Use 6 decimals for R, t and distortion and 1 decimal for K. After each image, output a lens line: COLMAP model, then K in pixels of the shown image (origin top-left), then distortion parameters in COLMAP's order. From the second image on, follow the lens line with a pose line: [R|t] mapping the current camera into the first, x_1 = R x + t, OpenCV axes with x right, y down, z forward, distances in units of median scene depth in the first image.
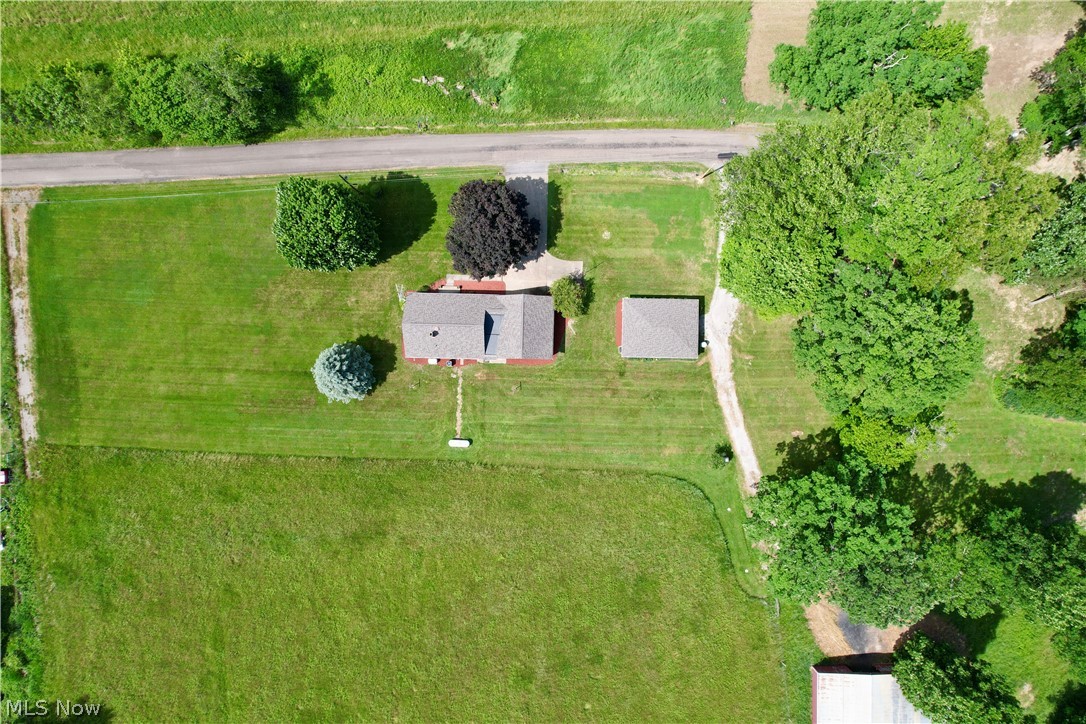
lens RADIAL K [[684.6, 0, 539.1], [0, 684.6, 360.2], [0, 0, 1]] dist [-0.031543, 0.006270]
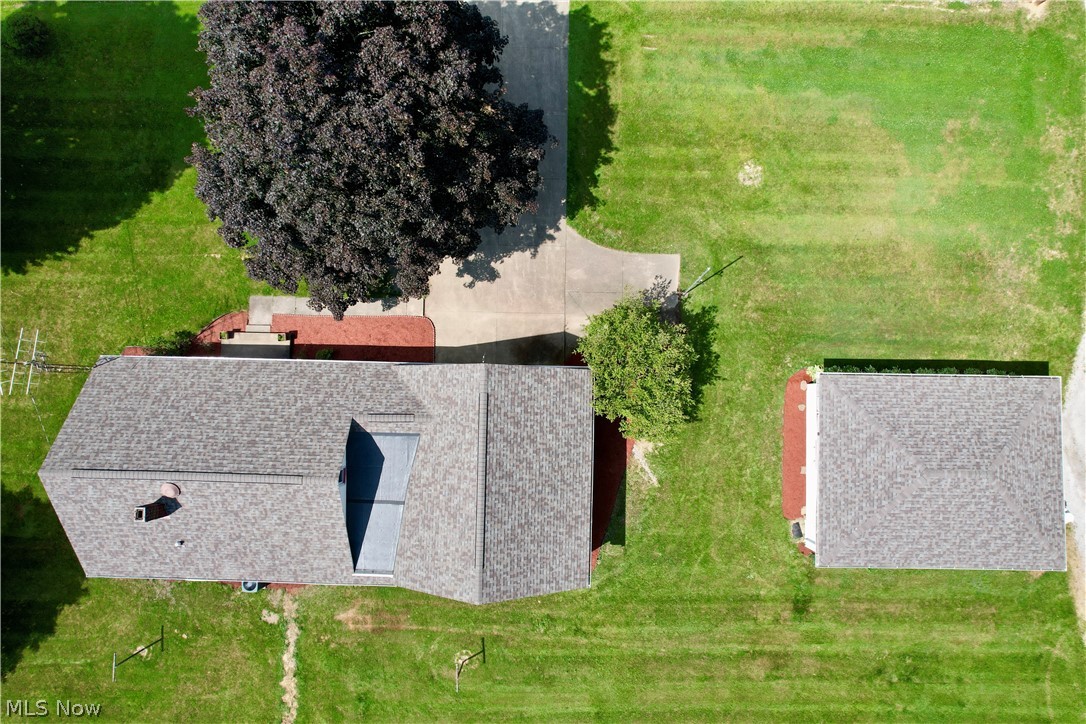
lens RADIAL K [[684.6, 0, 543.4], [0, 684.6, 362.3], [0, 0, 1]] dist [-0.031543, 0.006270]
pose [[0.999899, -0.001454, 0.014159, -0.003732], [0.002249, 0.998410, -0.056322, -0.076952], [-0.014055, 0.056348, 0.998312, 0.686345]]
